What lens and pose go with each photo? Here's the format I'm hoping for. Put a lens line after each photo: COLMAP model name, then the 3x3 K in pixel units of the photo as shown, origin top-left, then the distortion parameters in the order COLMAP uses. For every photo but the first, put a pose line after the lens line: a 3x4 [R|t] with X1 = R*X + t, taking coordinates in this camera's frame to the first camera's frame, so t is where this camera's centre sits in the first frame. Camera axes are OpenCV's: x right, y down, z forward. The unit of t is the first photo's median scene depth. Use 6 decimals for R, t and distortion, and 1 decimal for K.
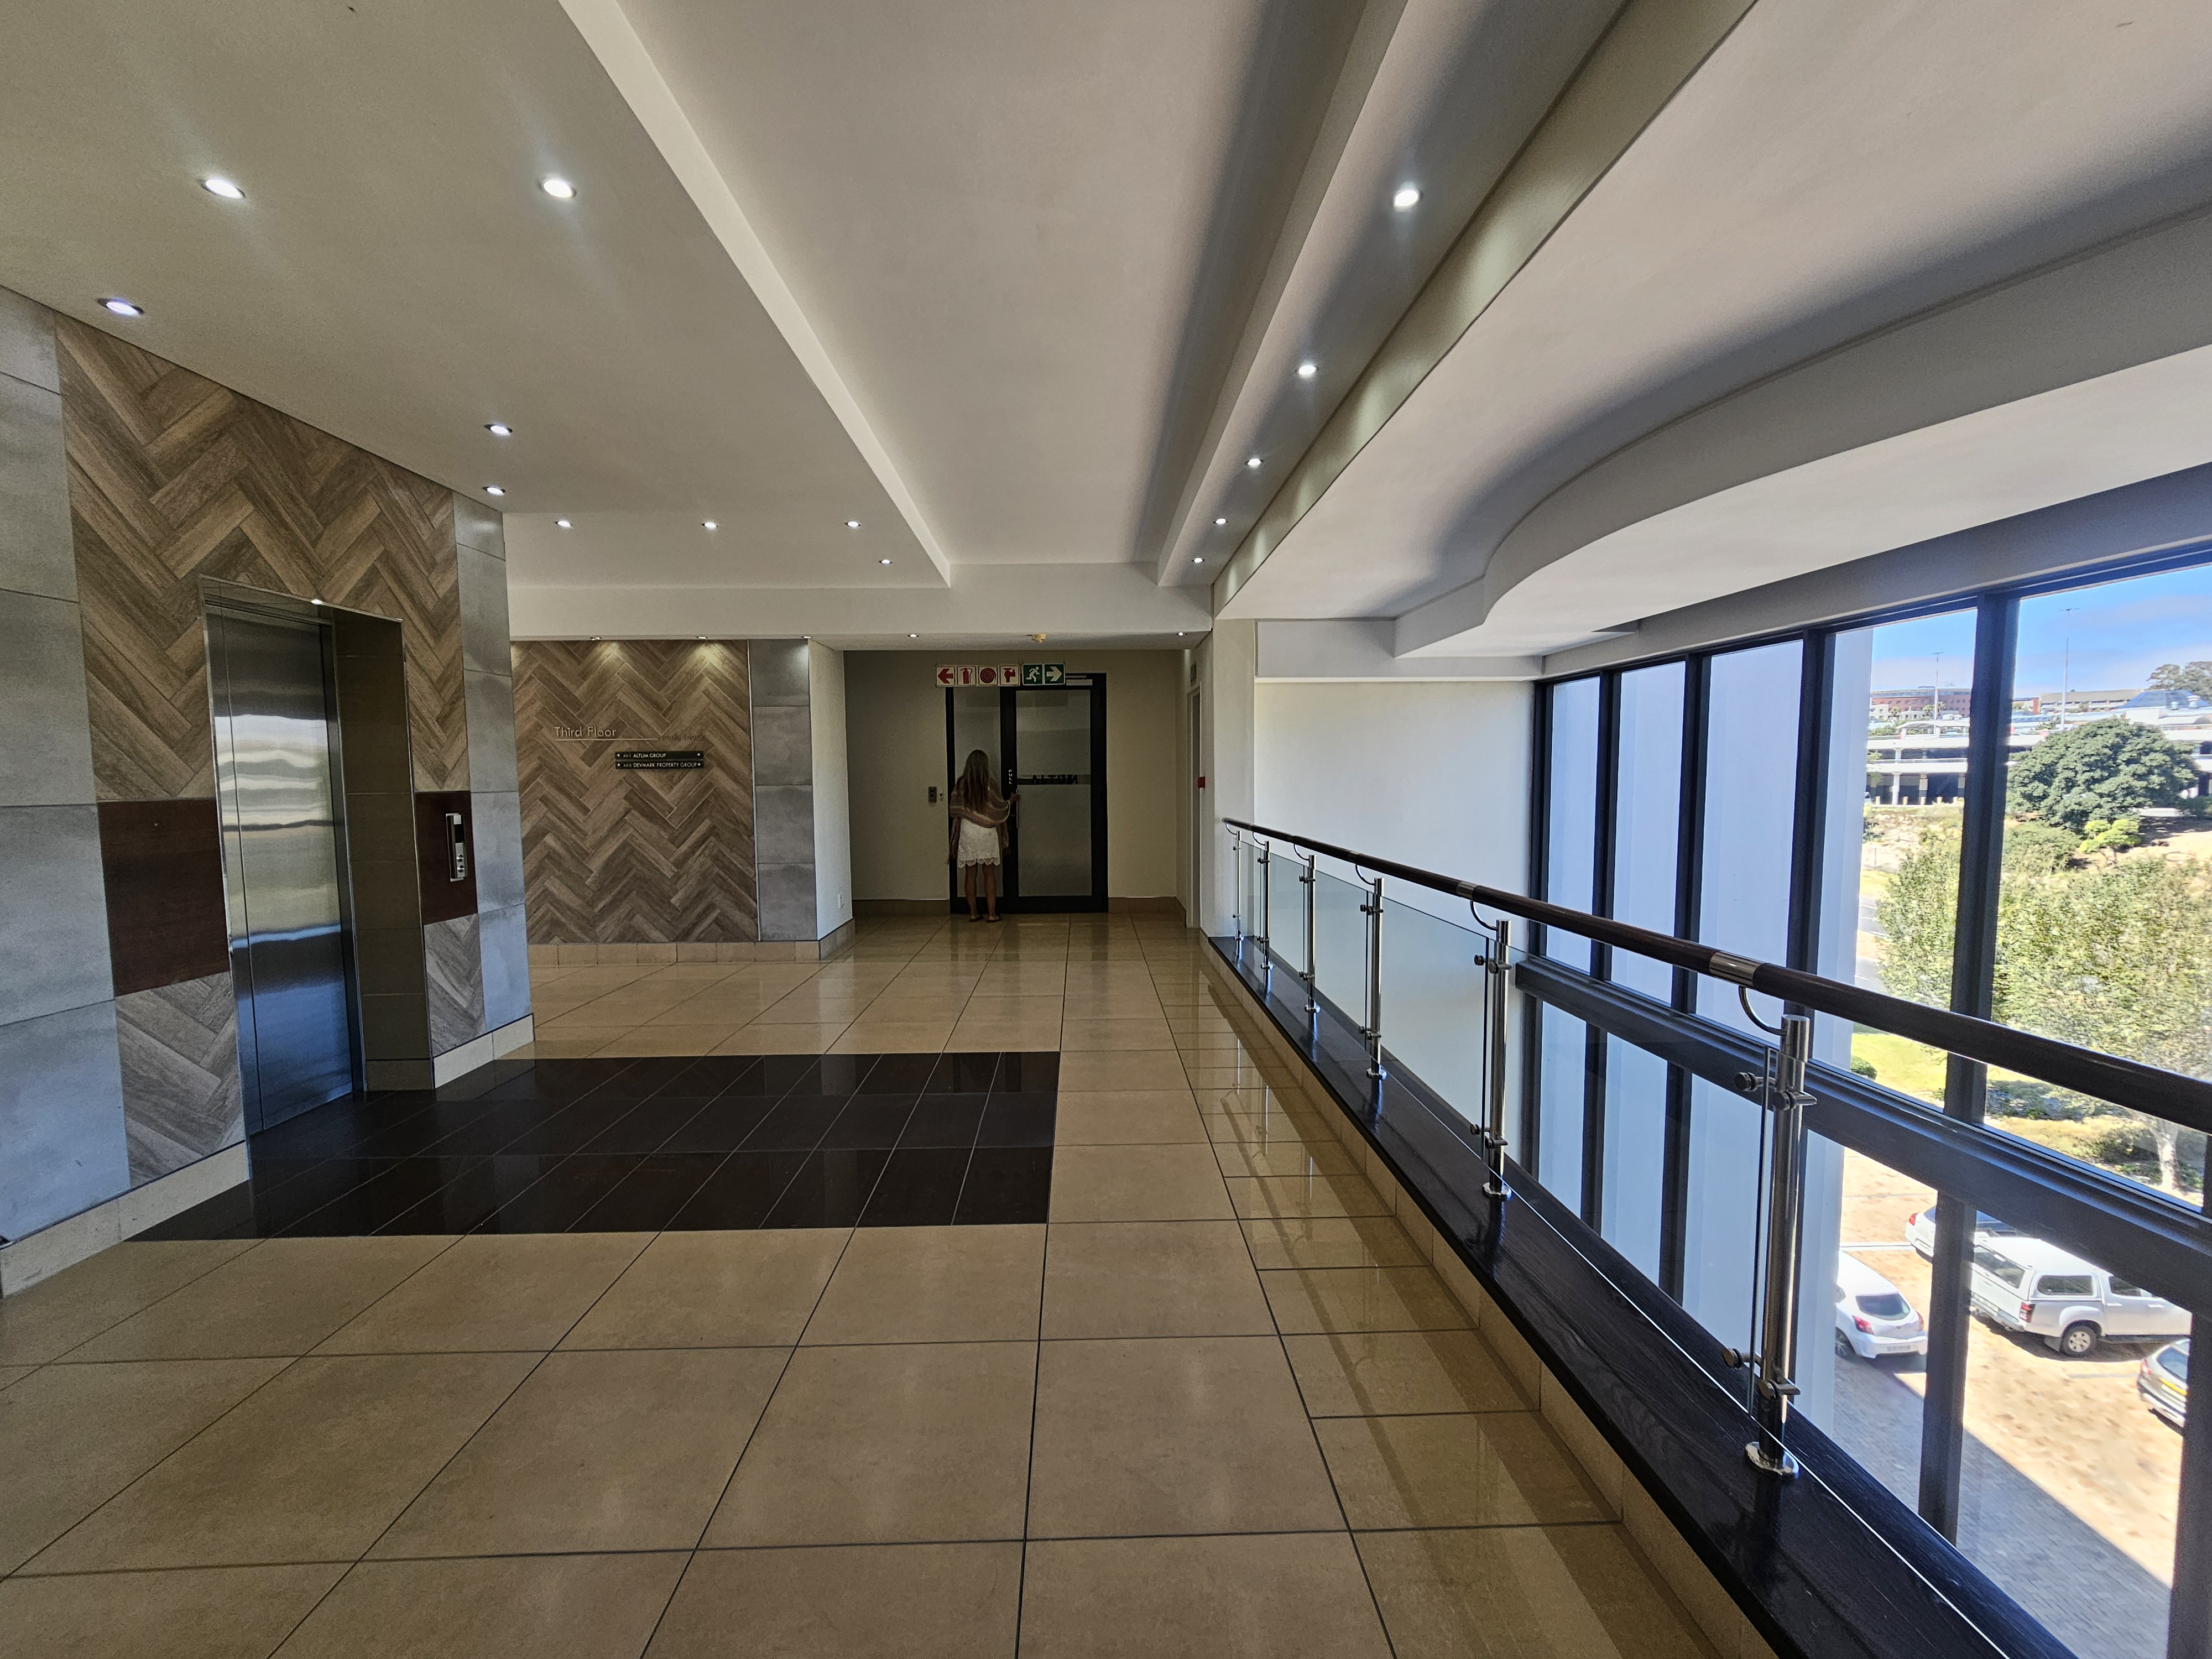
lens RADIAL K [[909.1, 0, 1104.8], [0, 909.1, 844.9], [0, 0, 1]] dist [-0.002129, 0.000878]
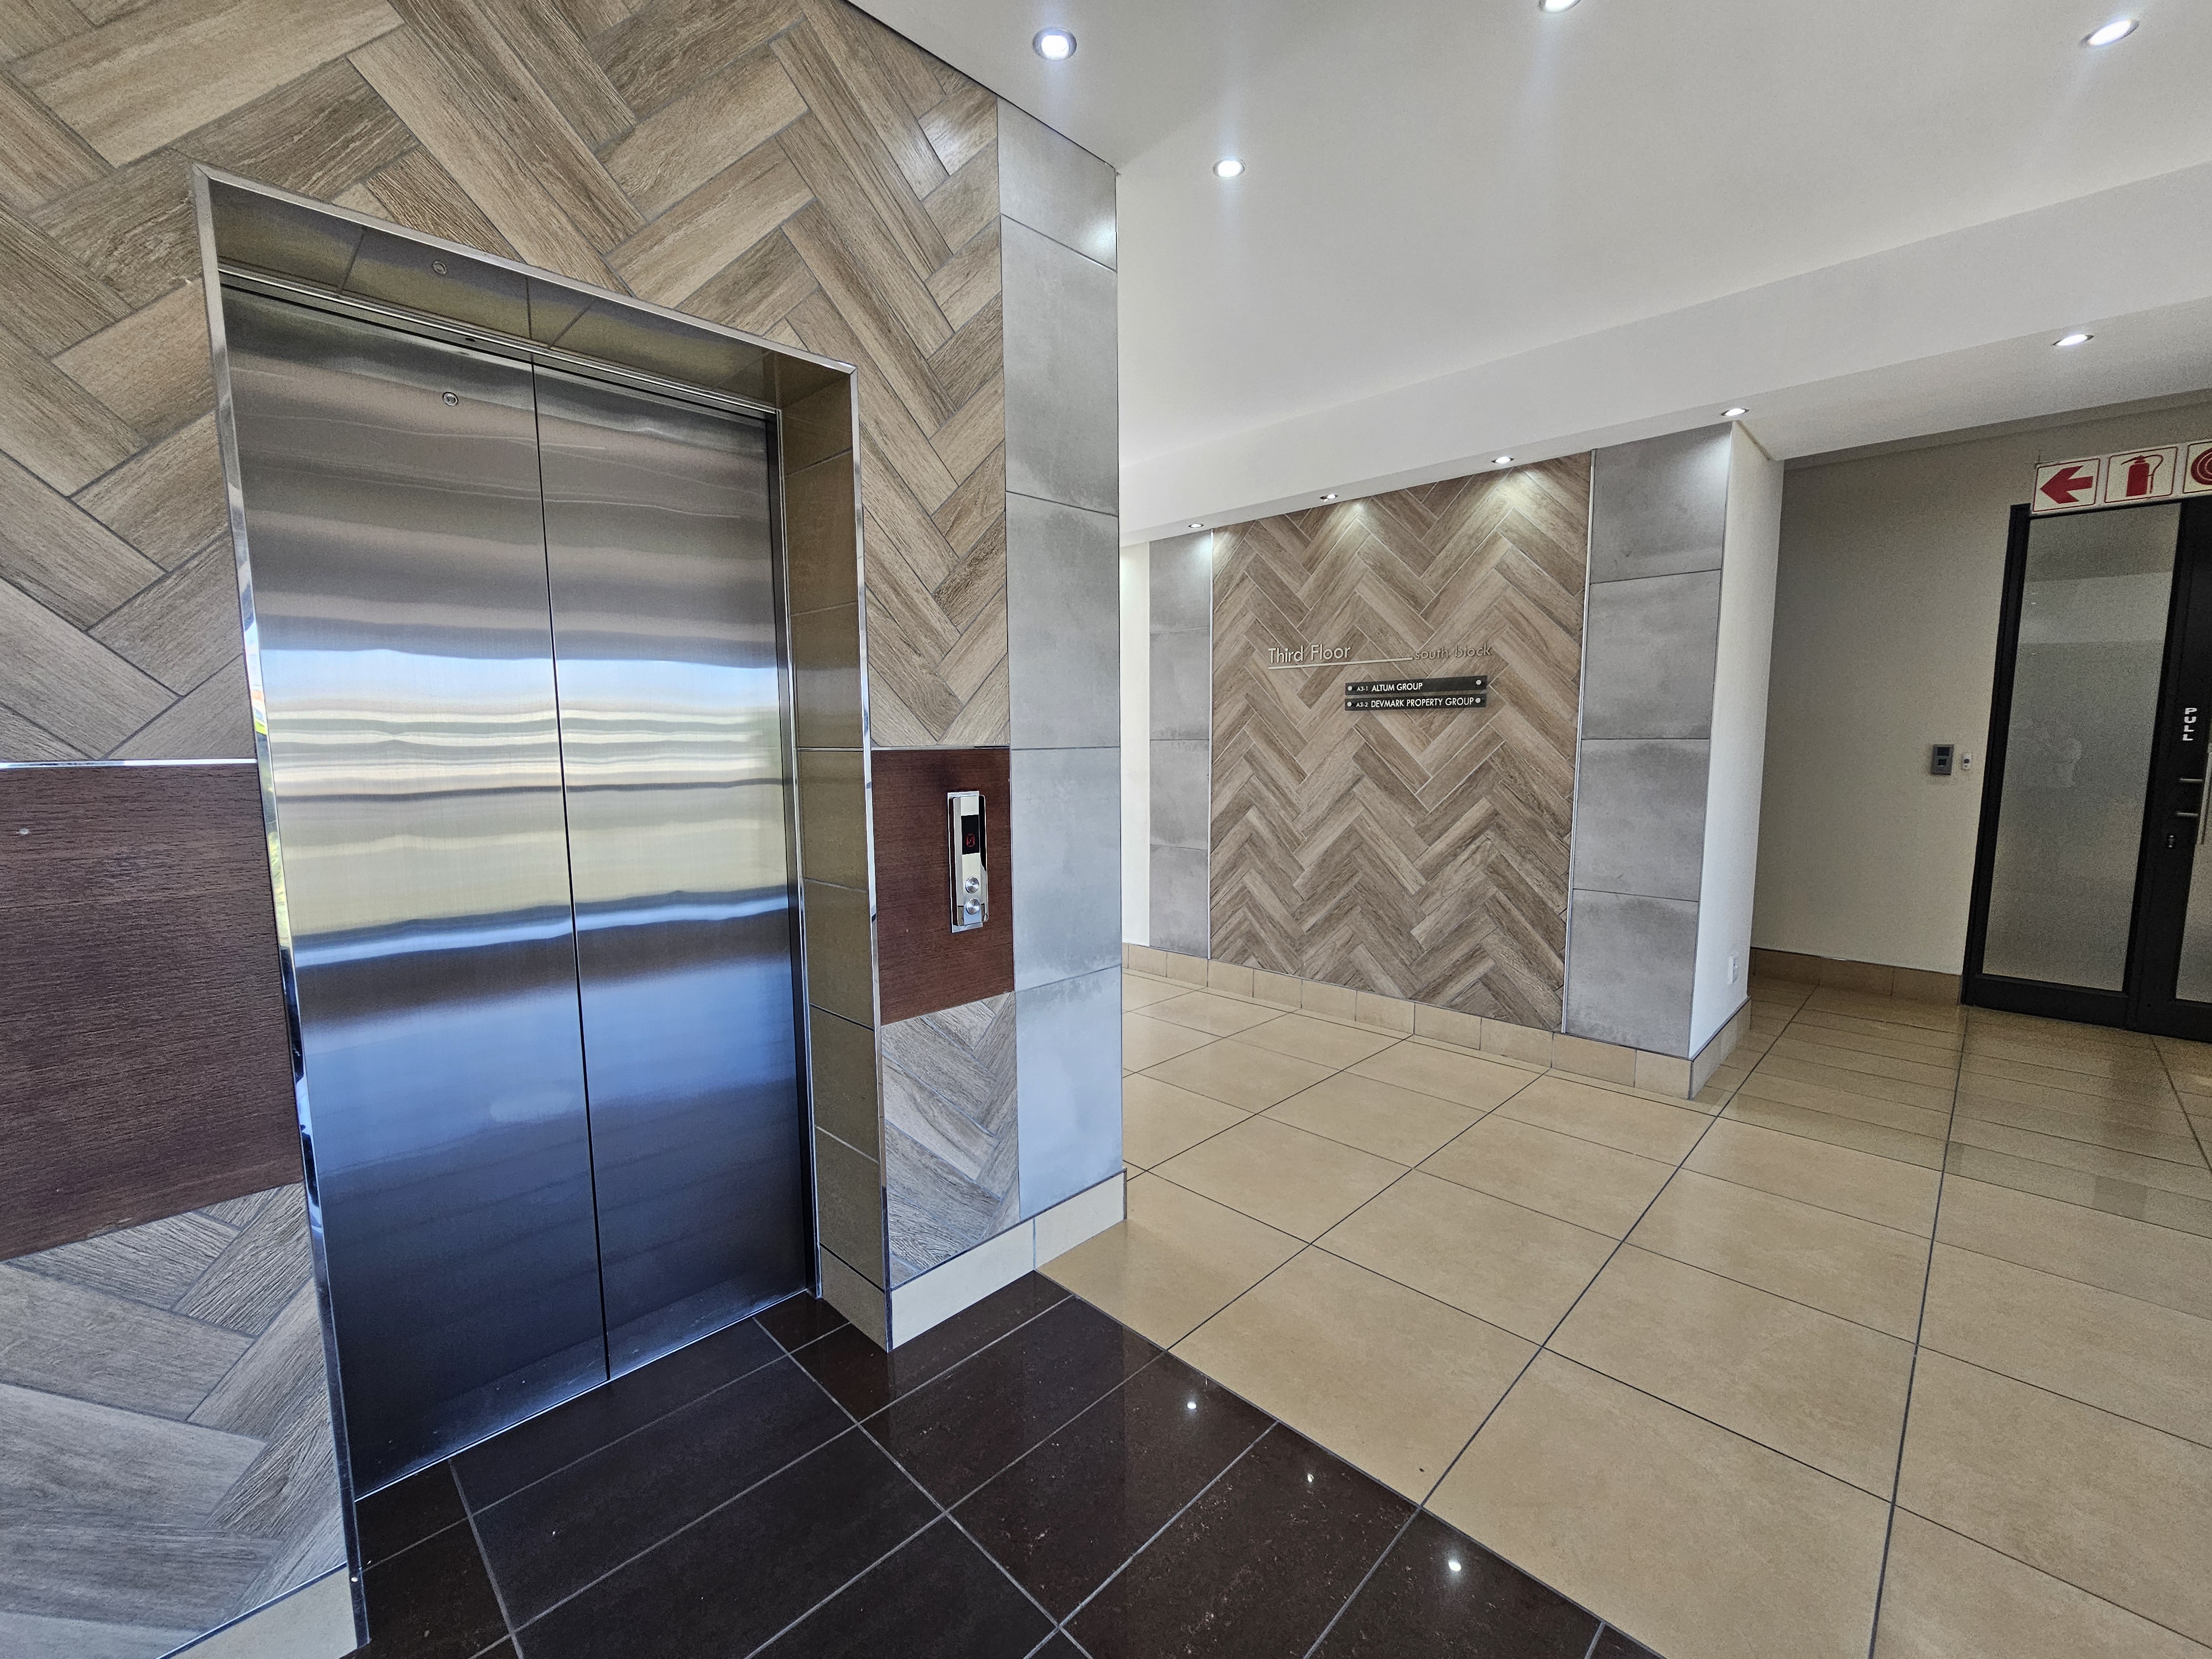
lens RADIAL K [[909.1, 0, 1097.7], [0, 909.1, 841.2], [0, 0, 1]] dist [-0.002129, 0.000878]
pose [[0.686388, 0.087788, -0.721917, -0.205441], [-0.053749, 0.996096, 0.070025, -0.030196], [0.725246, -0.009262, 0.688427, 0.466369]]
